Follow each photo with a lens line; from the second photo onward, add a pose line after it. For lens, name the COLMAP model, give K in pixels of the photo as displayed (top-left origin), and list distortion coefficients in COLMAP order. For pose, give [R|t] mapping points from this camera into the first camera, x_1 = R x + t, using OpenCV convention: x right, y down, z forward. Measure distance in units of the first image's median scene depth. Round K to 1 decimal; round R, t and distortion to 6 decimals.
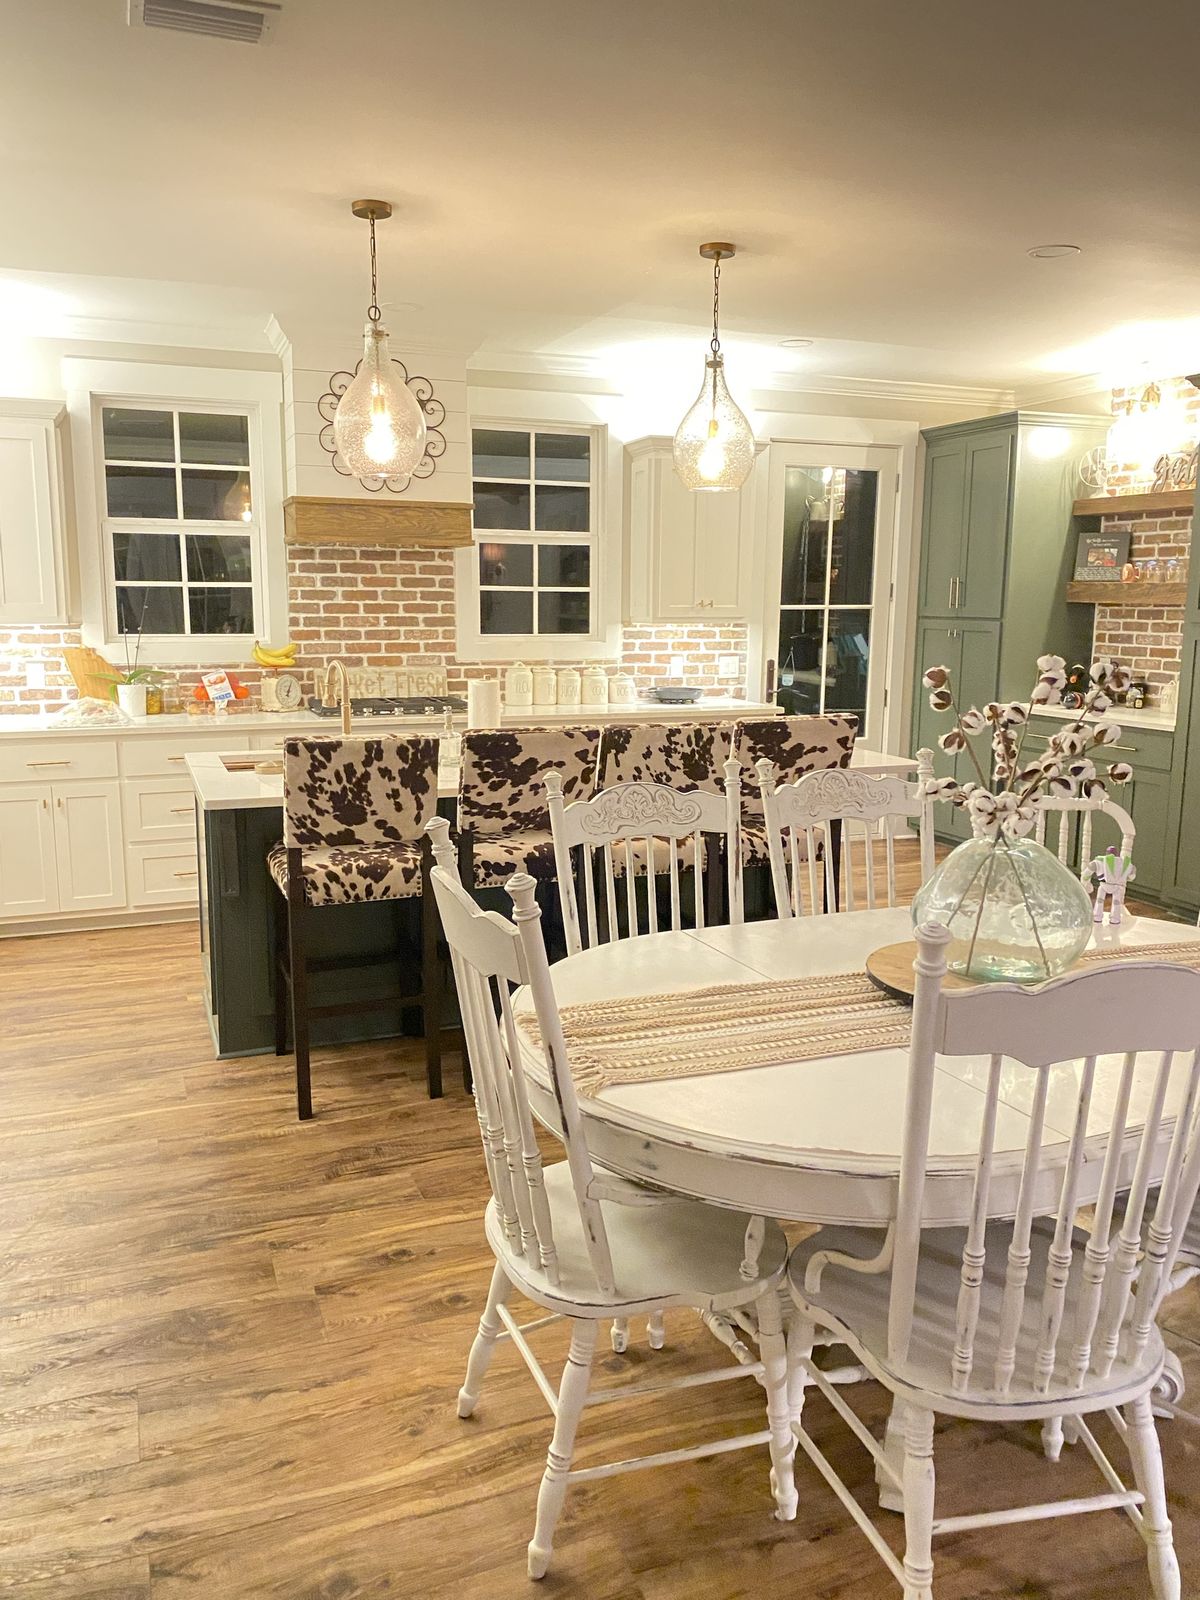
lens RADIAL K [[1250.0, 0, 605.1], [0, 1250.0, 804.4], [0, 0, 1]] dist [0.080973, -0.004986]
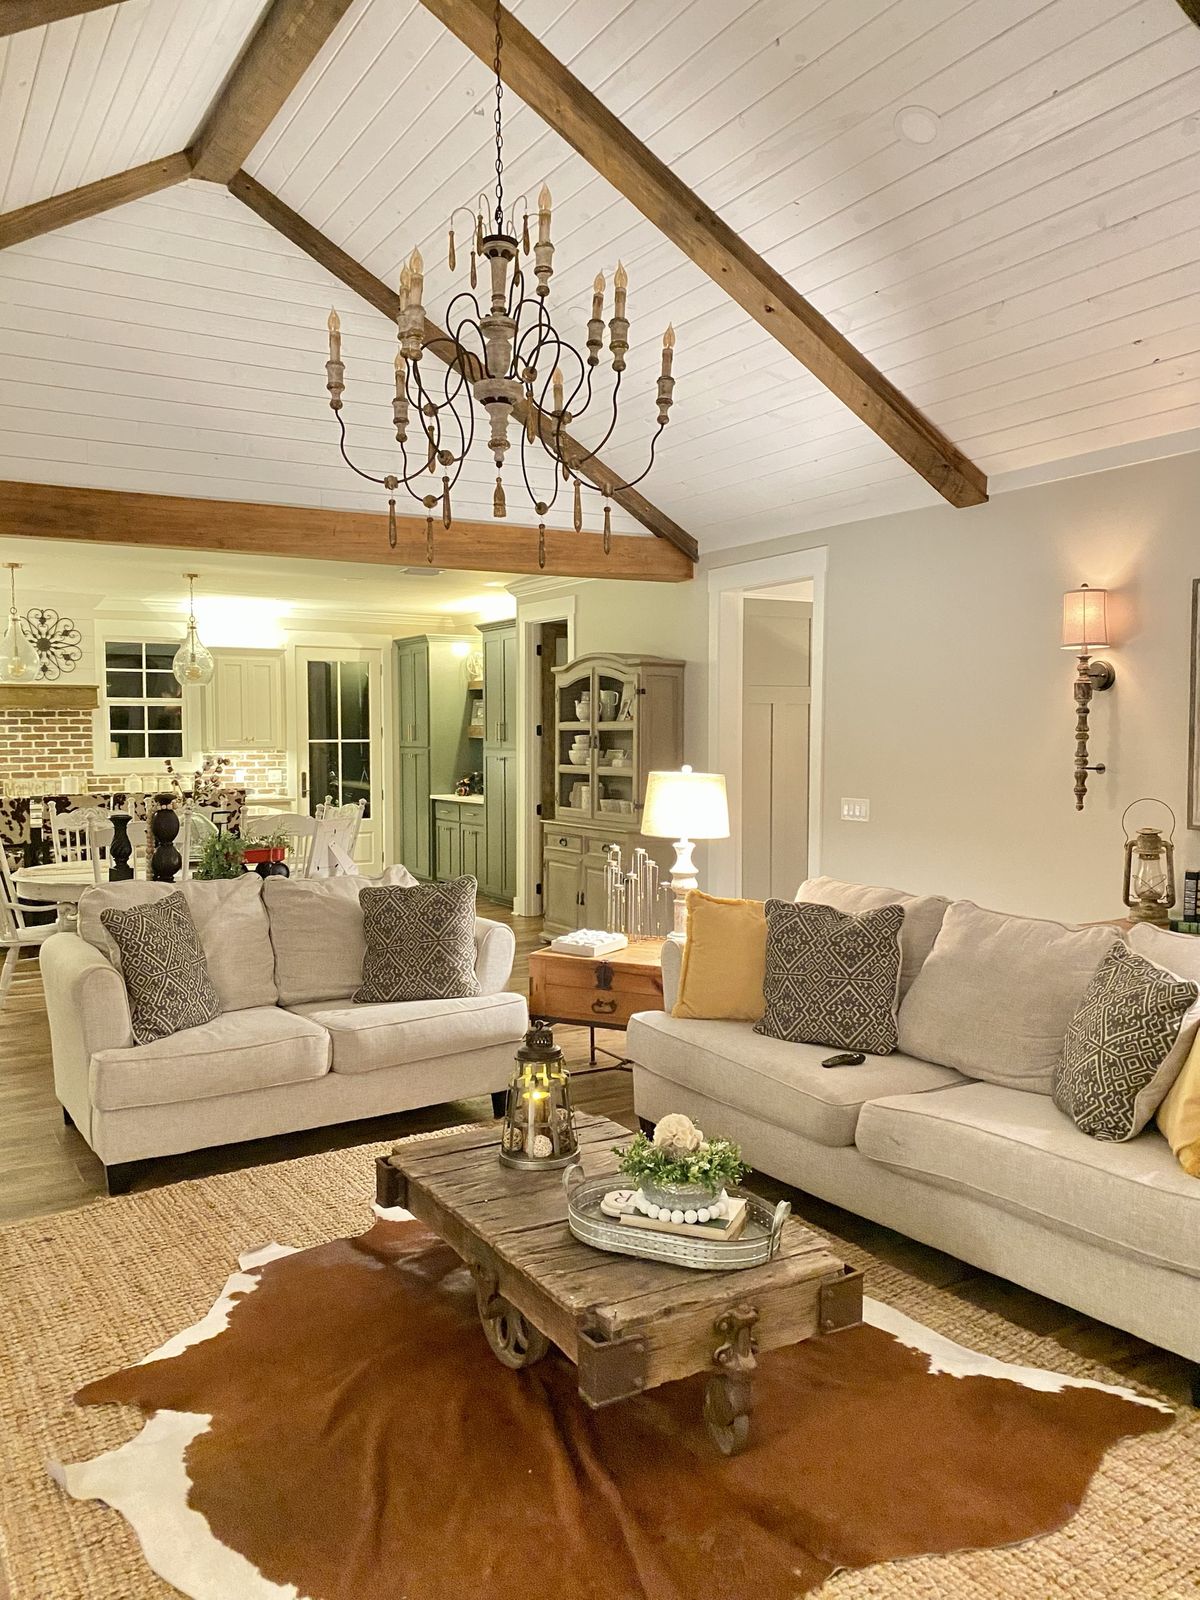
lens RADIAL K [[1250.0, 0, 592.3], [0, 1250.0, 794.1], [0, 0, 1]] dist [0.080973, -0.004986]
pose [[0.989029, -0.018991, 0.146494, 0.305657], [0.035541, 0.993163, -0.111195, 0.131622], [-0.143380, 0.115182, 0.982942, -0.808101]]
